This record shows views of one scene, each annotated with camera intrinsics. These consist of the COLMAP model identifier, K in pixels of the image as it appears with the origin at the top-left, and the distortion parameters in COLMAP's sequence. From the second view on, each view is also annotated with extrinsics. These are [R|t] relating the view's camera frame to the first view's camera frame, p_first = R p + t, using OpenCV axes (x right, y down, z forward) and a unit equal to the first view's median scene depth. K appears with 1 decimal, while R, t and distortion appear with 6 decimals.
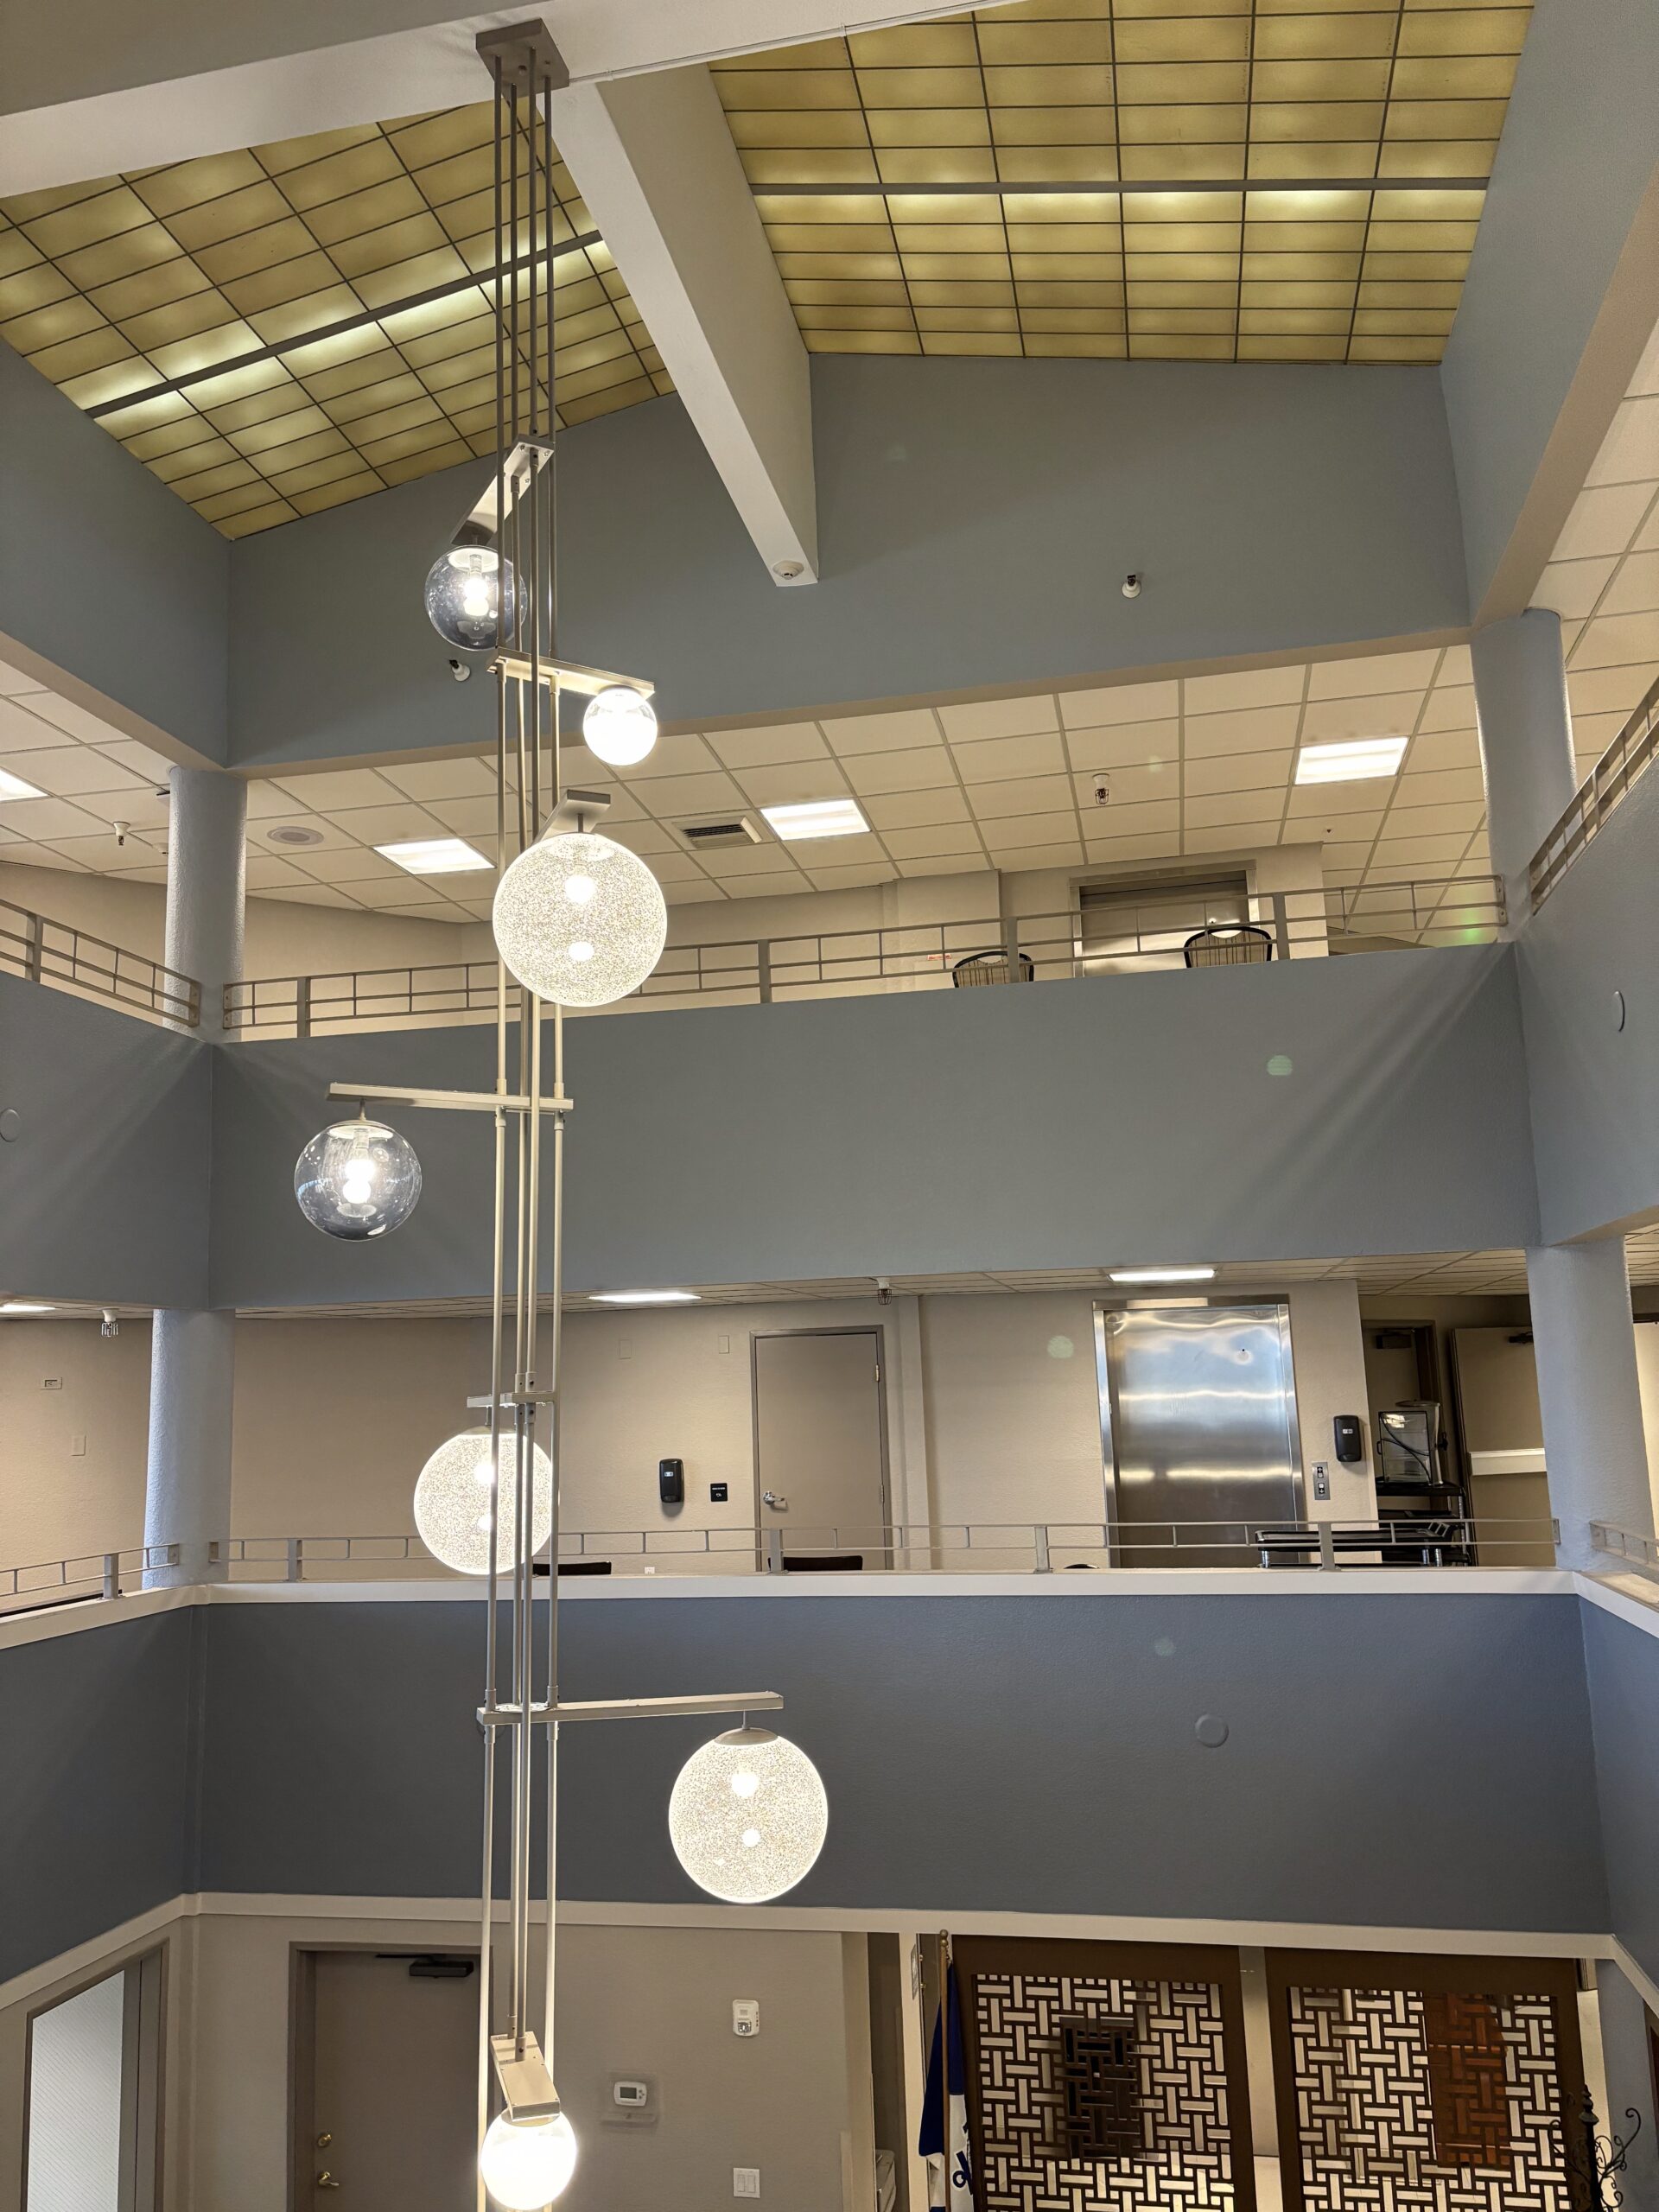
lens RADIAL K [[1647.5, 0, 833.2], [0, 1647.5, 1116.2], [0, 0, 1]] dist [0.080088, -0.085114]
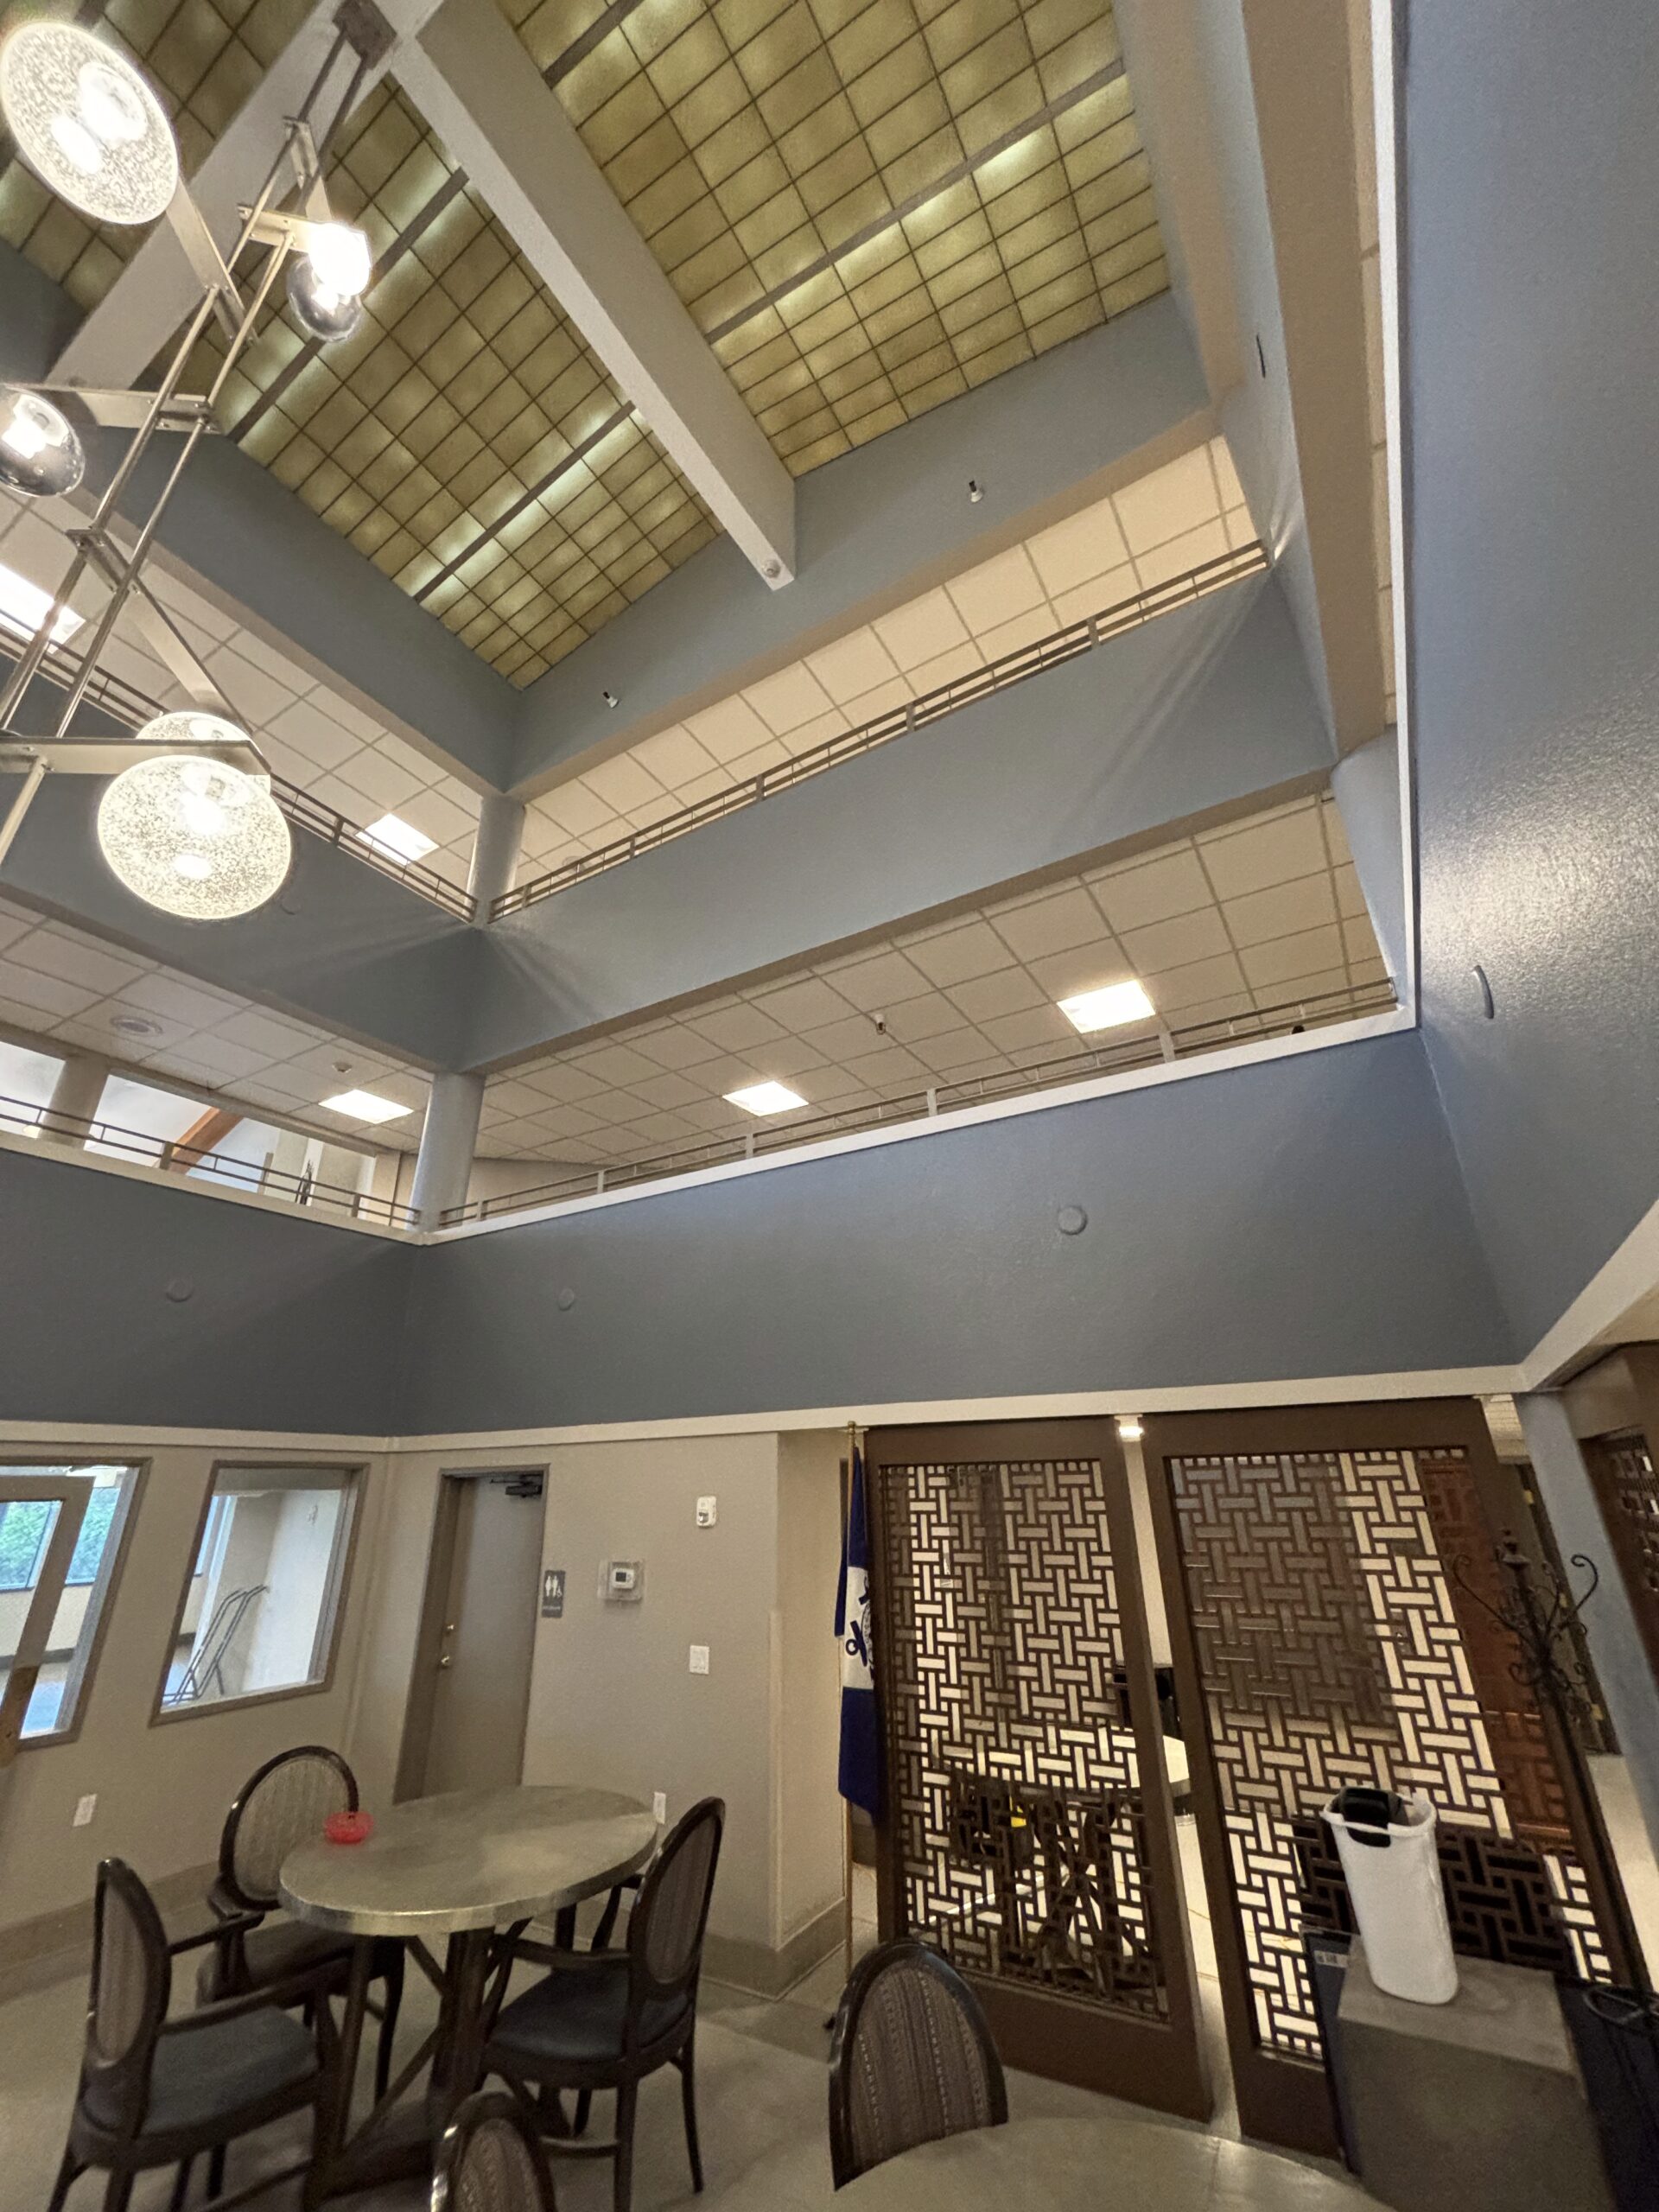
lens RADIAL K [[891.5, 0, 836.4], [0, 891.5, 1089.9], [0, 0, 1]] dist [0.002748, -0.000576]
pose [[0.942052, -0.121880, -0.312544, 0.260519], [0.041259, 0.966688, -0.252610, 0.406093], [0.332921, 0.225076, 0.915699, 0.381094]]
